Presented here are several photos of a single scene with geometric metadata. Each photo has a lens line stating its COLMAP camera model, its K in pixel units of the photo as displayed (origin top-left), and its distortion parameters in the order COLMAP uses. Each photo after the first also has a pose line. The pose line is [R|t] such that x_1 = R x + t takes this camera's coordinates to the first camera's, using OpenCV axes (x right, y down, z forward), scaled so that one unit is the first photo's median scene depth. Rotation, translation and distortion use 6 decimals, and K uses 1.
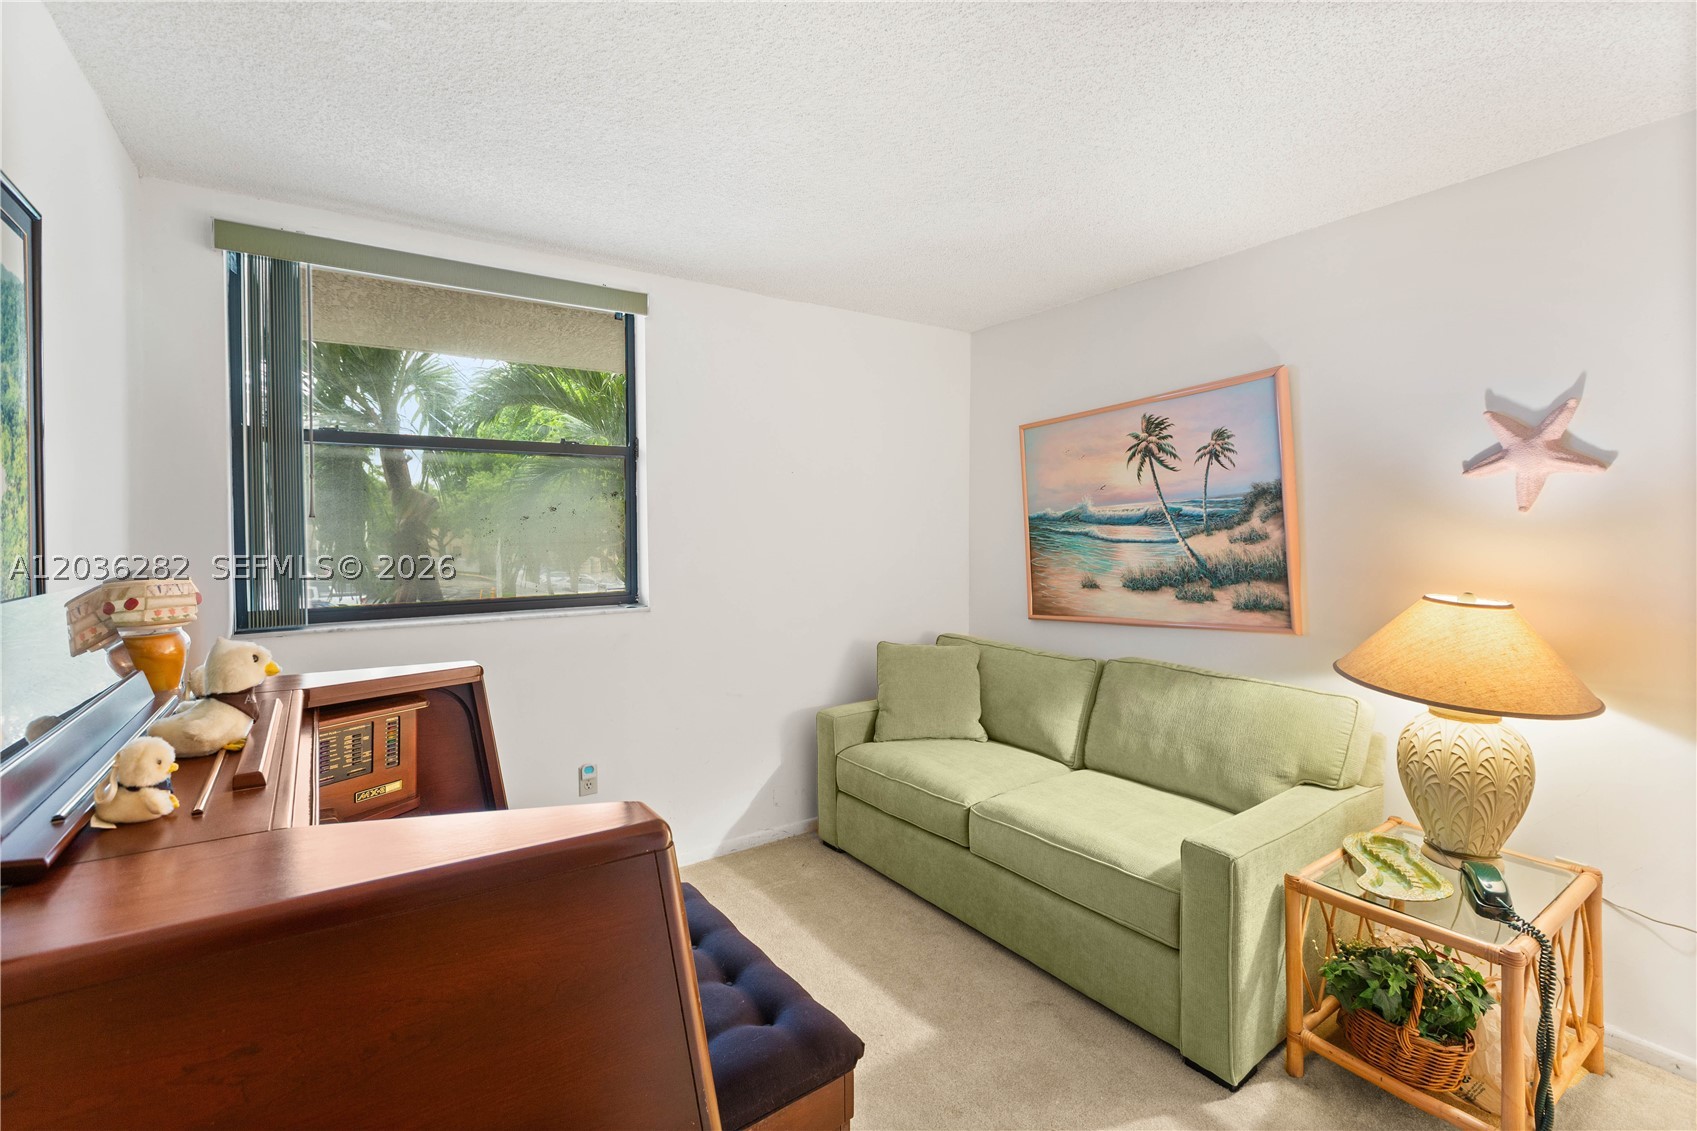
lens RADIAL K [[769.5, 0, 846.7], [0, 769.5, 533.2], [0, 0, 1]] dist [-0.002110, -0.000260]
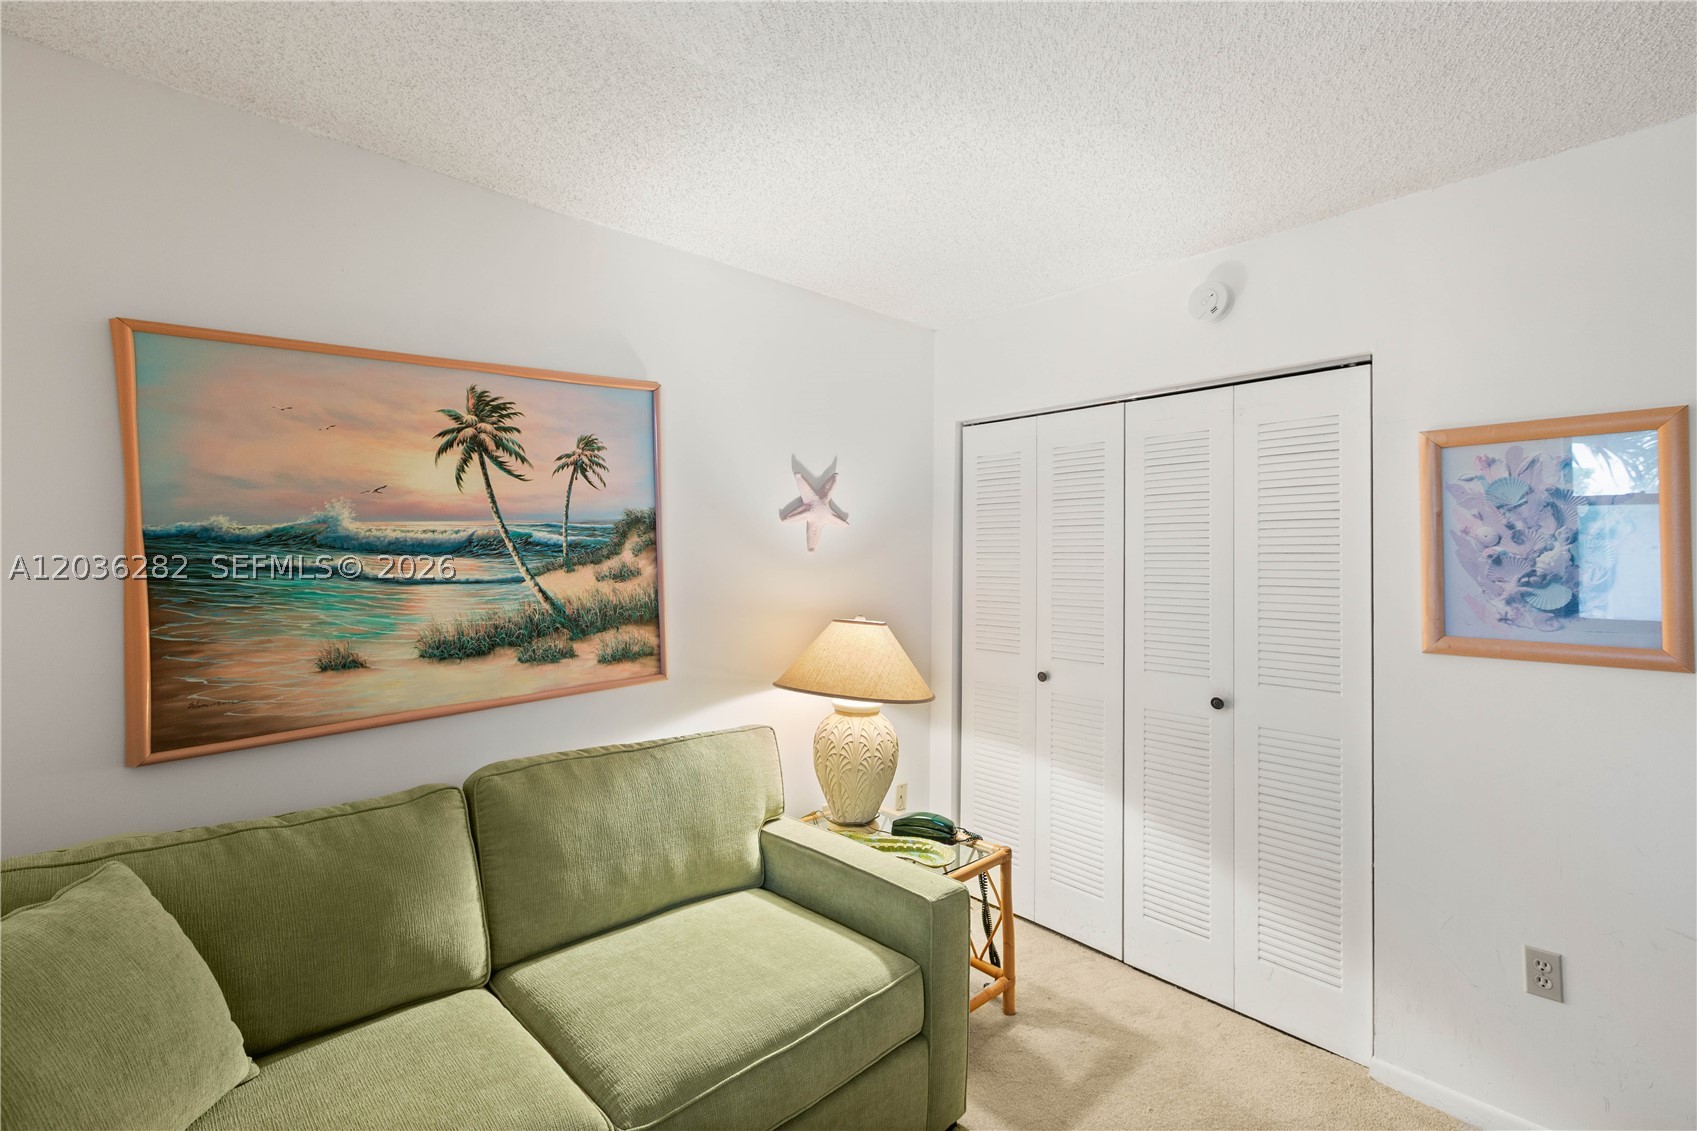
lens RADIAL K [[769.5, 0, 846.7], [0, 769.5, 533.2], [0, 0, 1]] dist [-0.002110, -0.000260]
pose [[-0.153396, 0.035984, 0.987509, -0.317764], [-0.006861, 0.999274, -0.037478, -0.008291], [-0.988141, -0.012524, -0.153038, 0.825870]]
